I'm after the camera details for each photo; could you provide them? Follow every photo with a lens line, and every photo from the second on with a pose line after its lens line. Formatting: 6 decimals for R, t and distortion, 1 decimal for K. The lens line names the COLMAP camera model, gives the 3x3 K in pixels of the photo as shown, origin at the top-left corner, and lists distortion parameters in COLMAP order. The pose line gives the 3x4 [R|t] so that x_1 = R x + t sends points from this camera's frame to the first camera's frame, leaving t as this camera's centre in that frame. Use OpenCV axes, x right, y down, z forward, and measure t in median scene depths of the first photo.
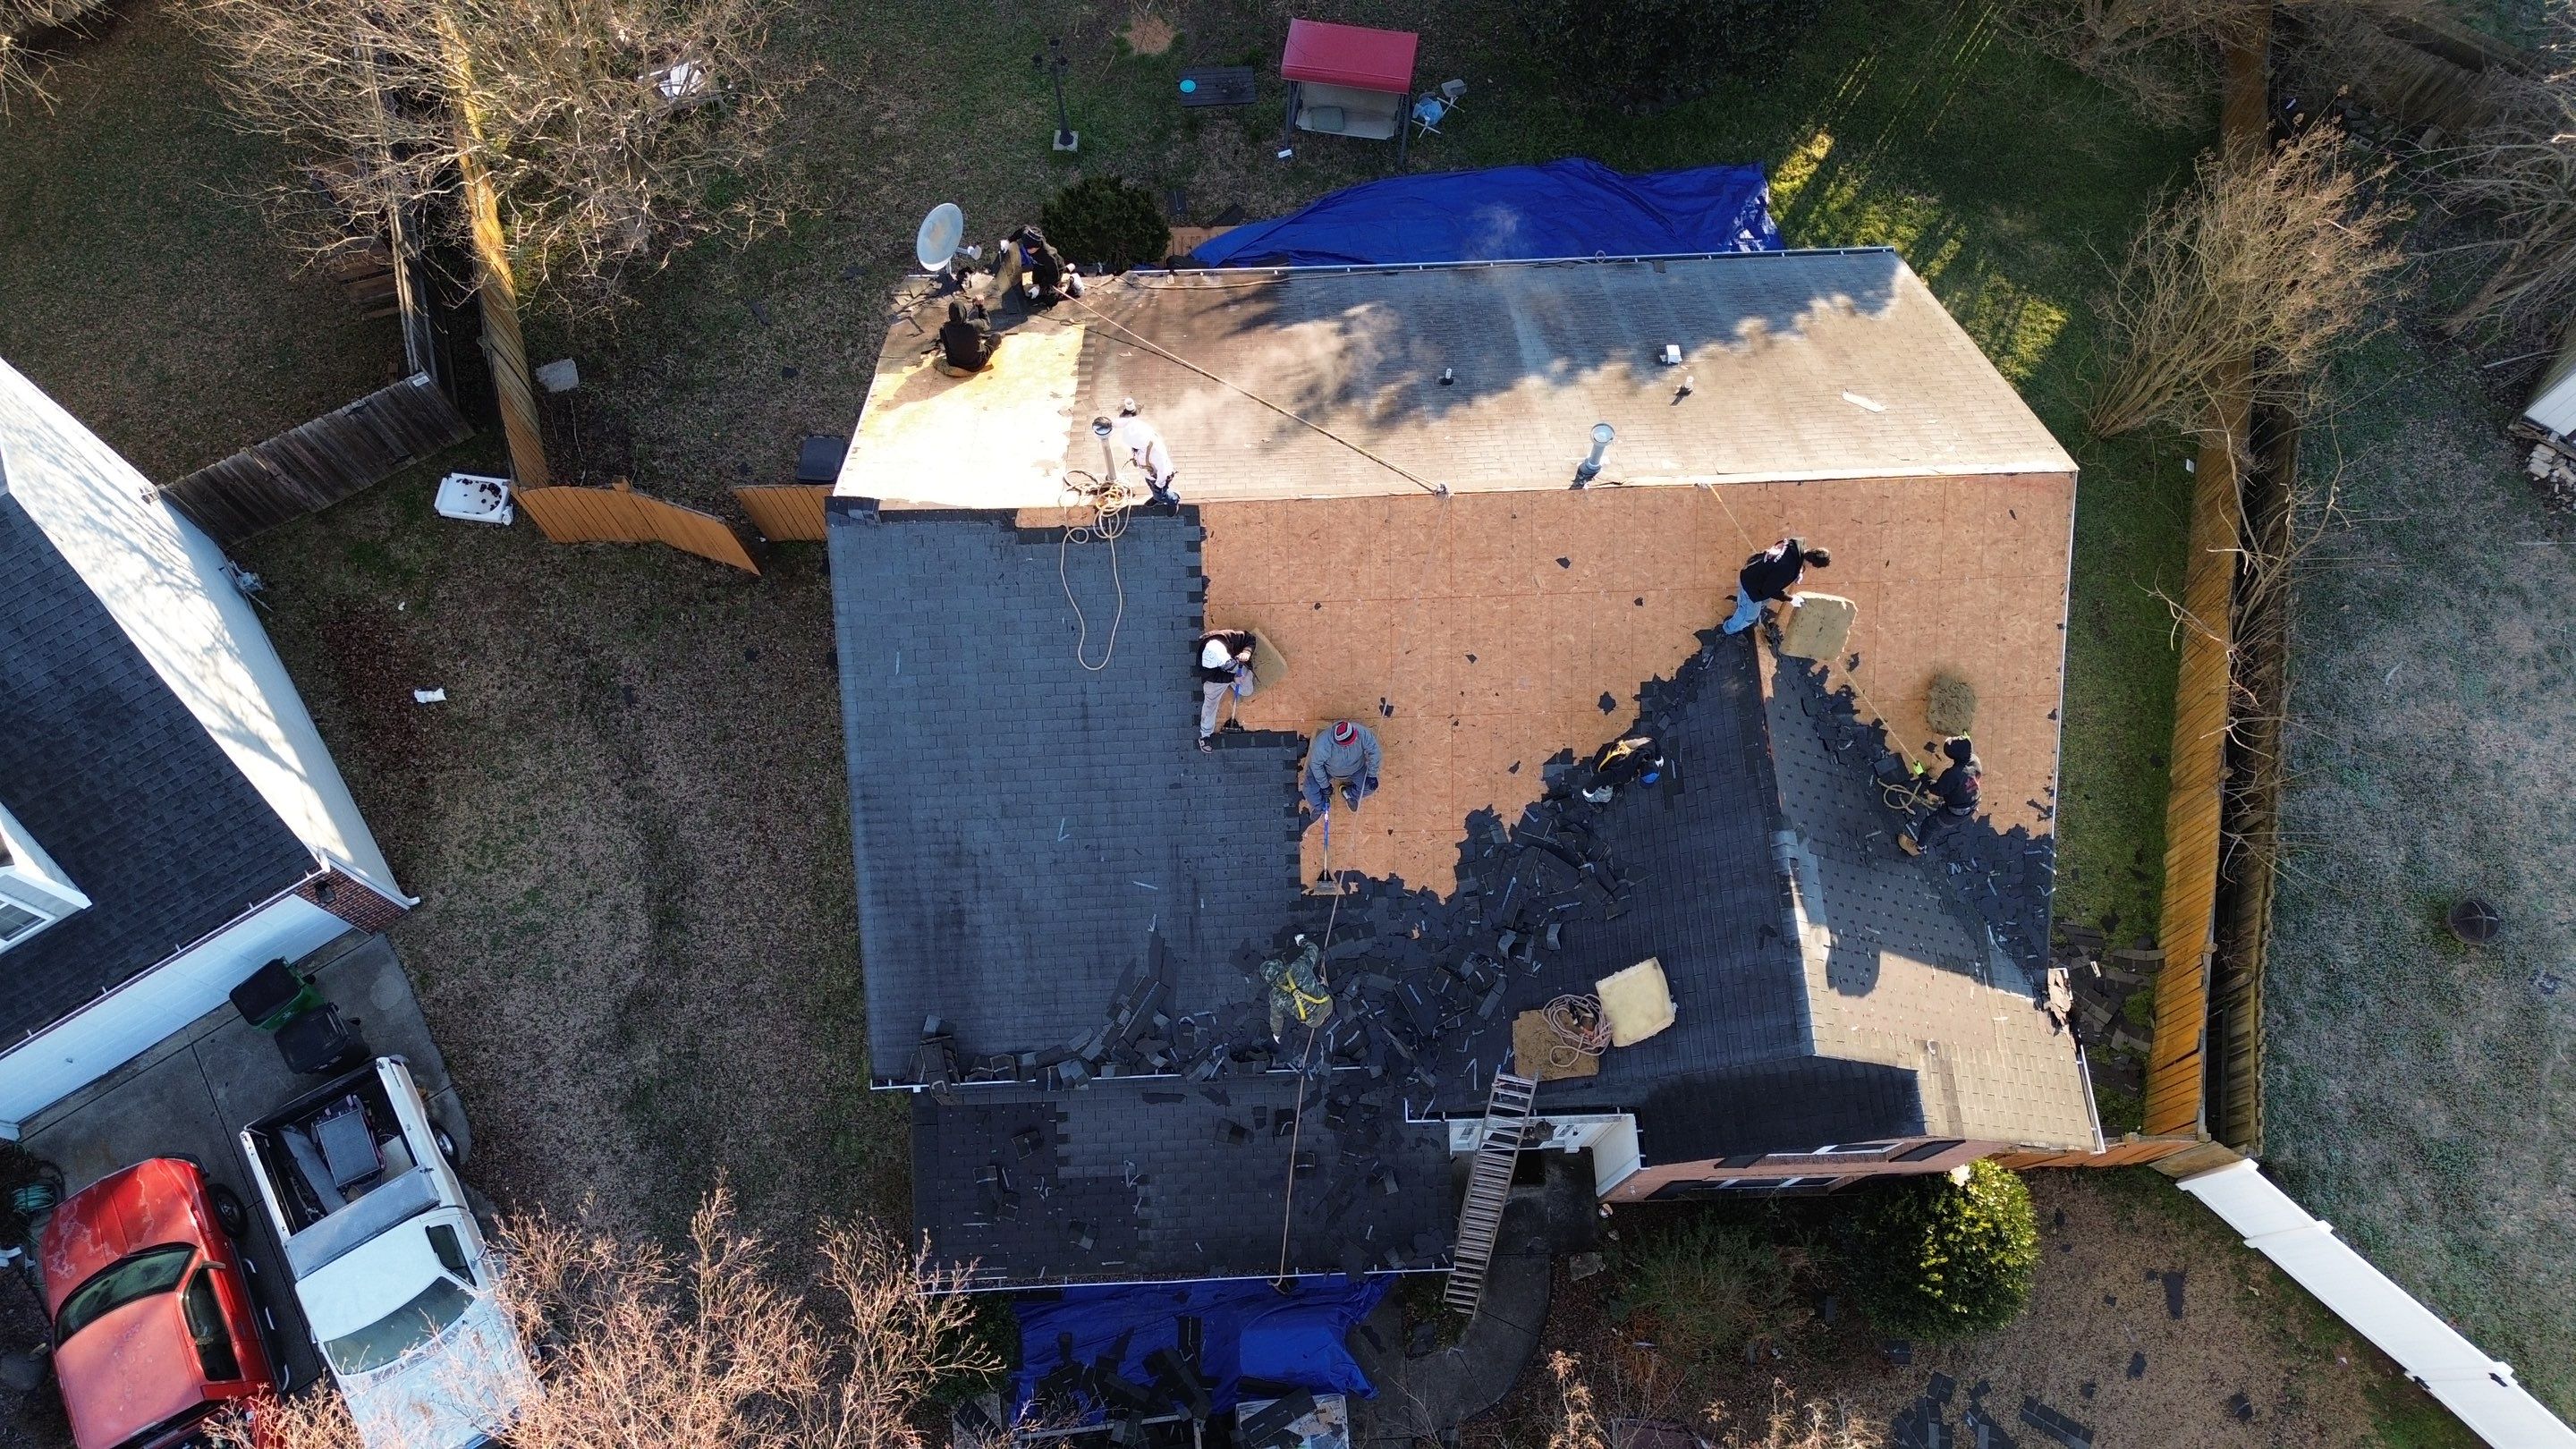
lens RADIAL K [[1834.2, 0, 1290.7], [0, 1834.2, 724.3], [0, 0, 1]] dist [0.052841, -0.050799]
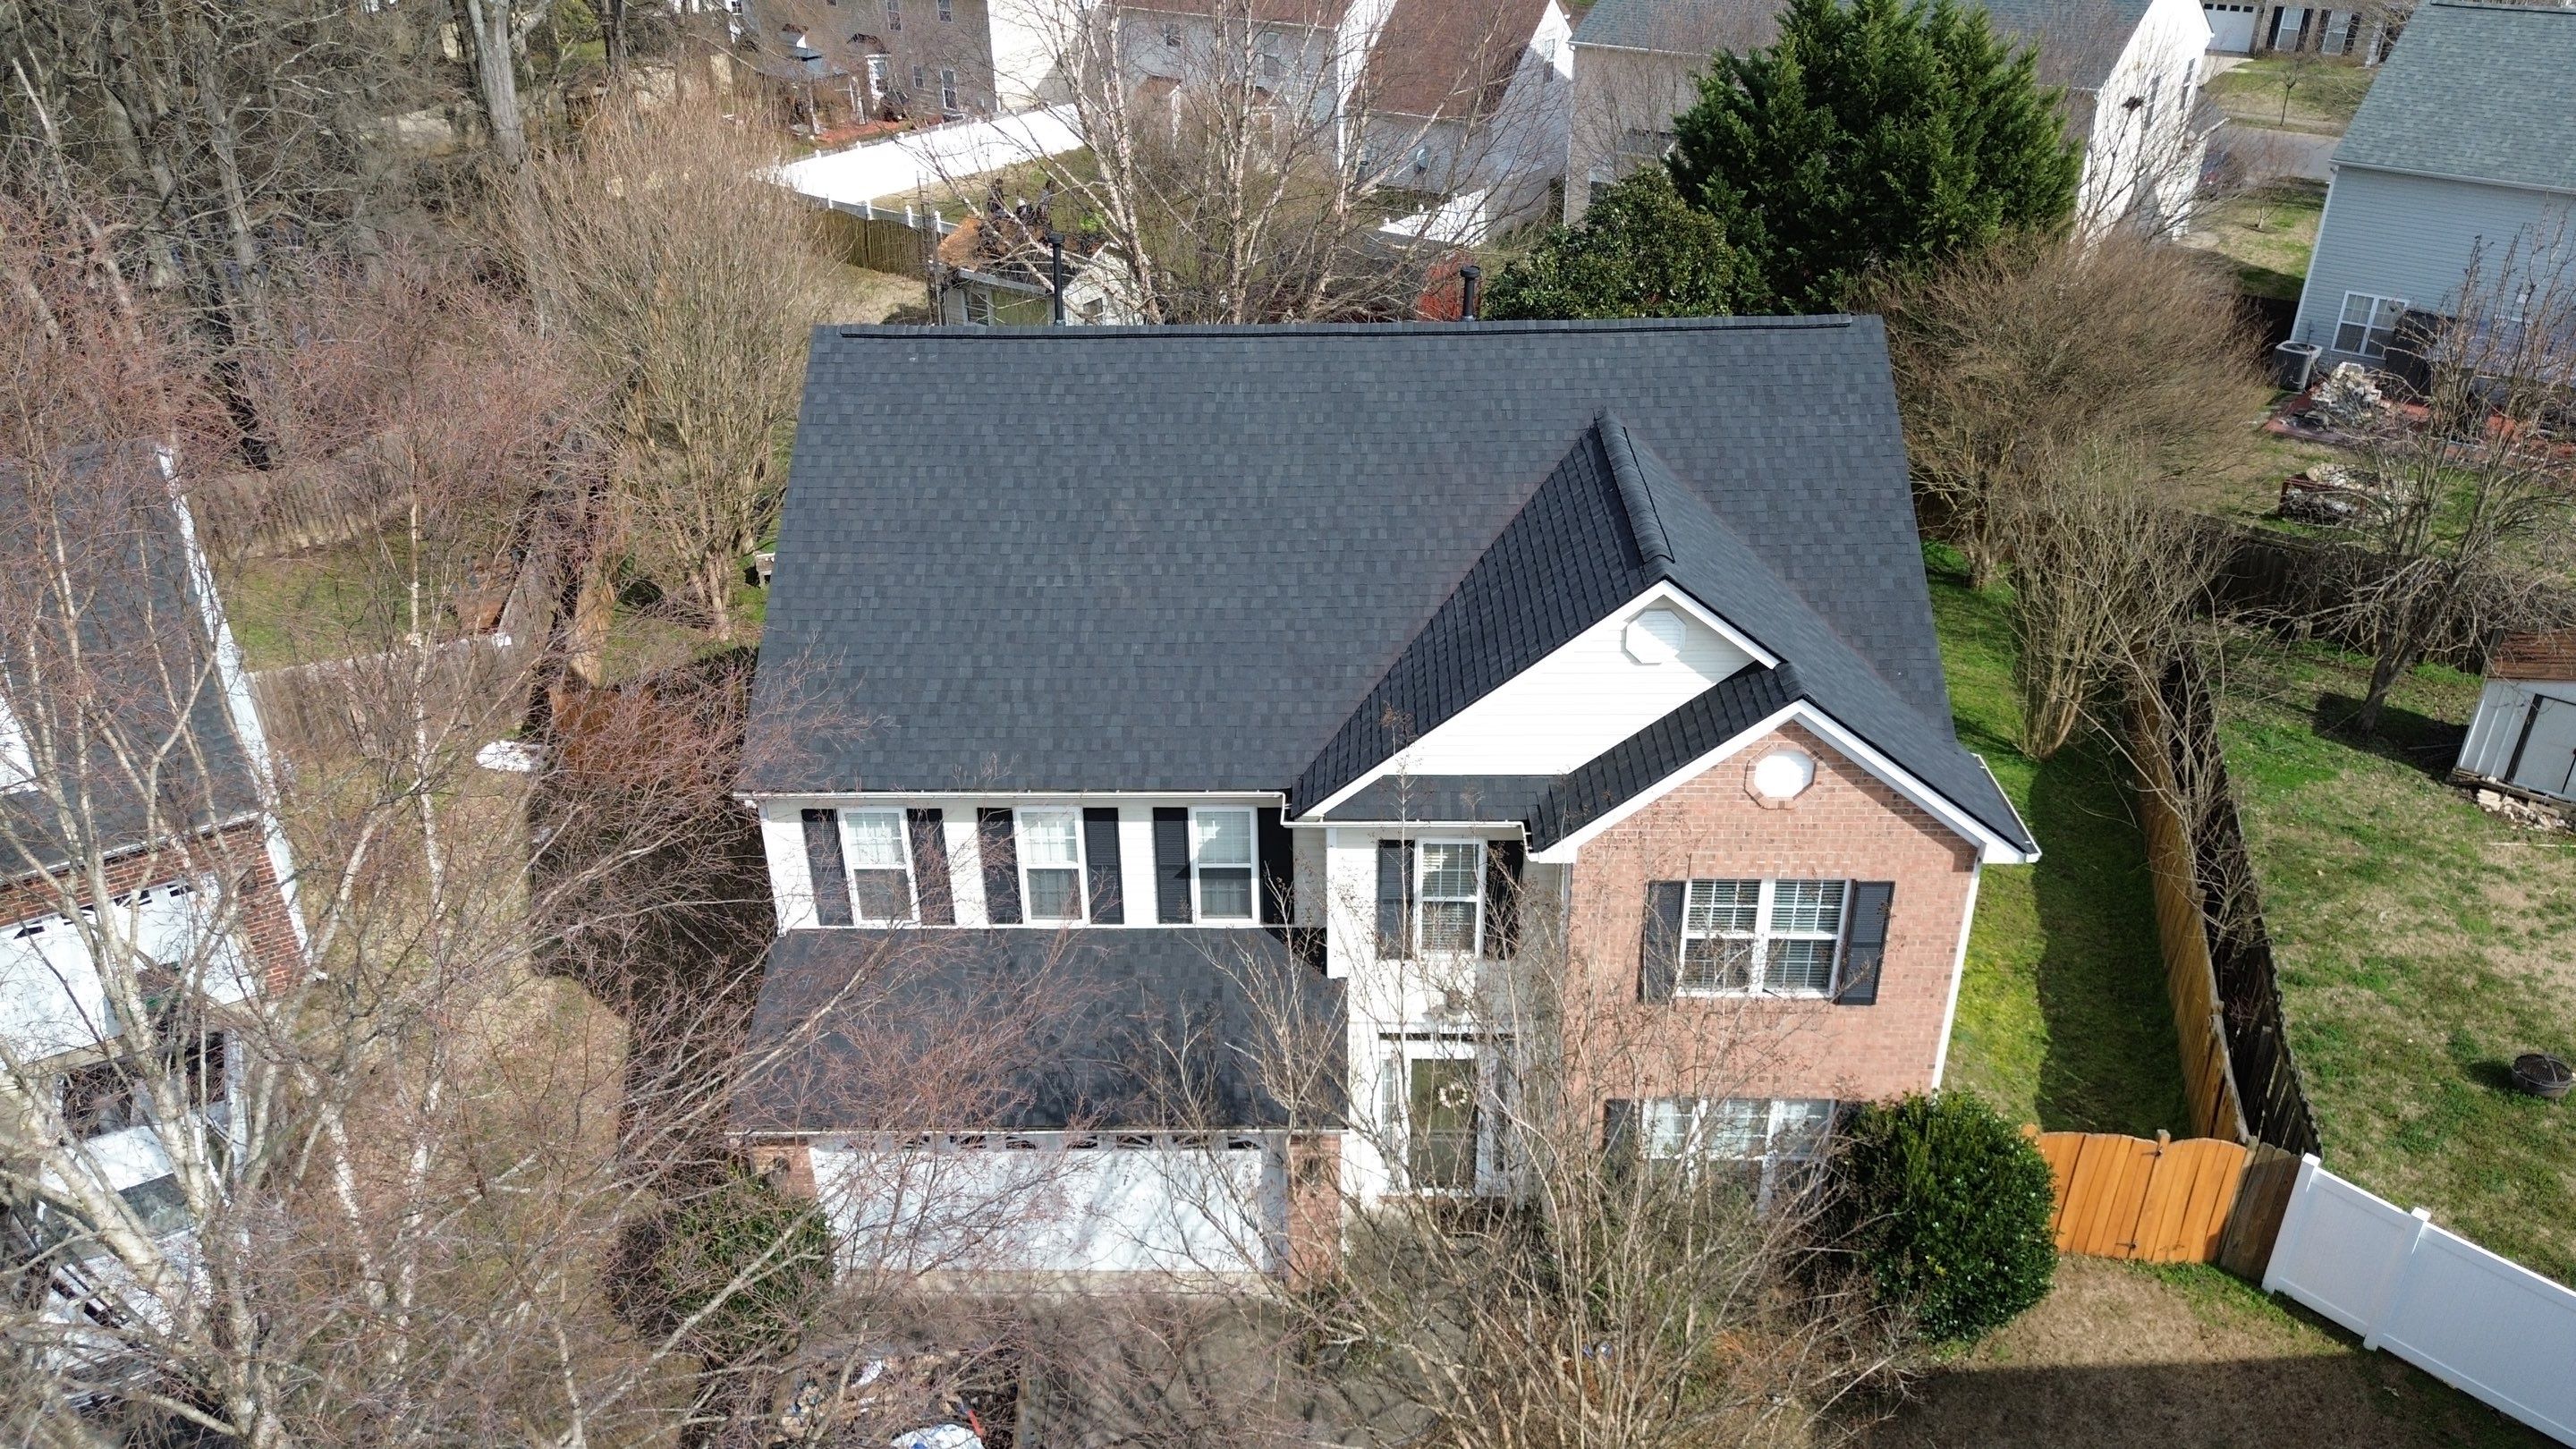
lens RADIAL K [[1834.2, 0, 1287.4], [0, 1834.2, 717.3], [0, 0, 1]] dist [0.052841, -0.050799]
pose [[0.997511, 0.011466, -0.069574, 0.103926], [-0.053380, 0.767488, -0.638837, 0.614638], [0.046072, 0.640961, 0.766190, 0.193064]]
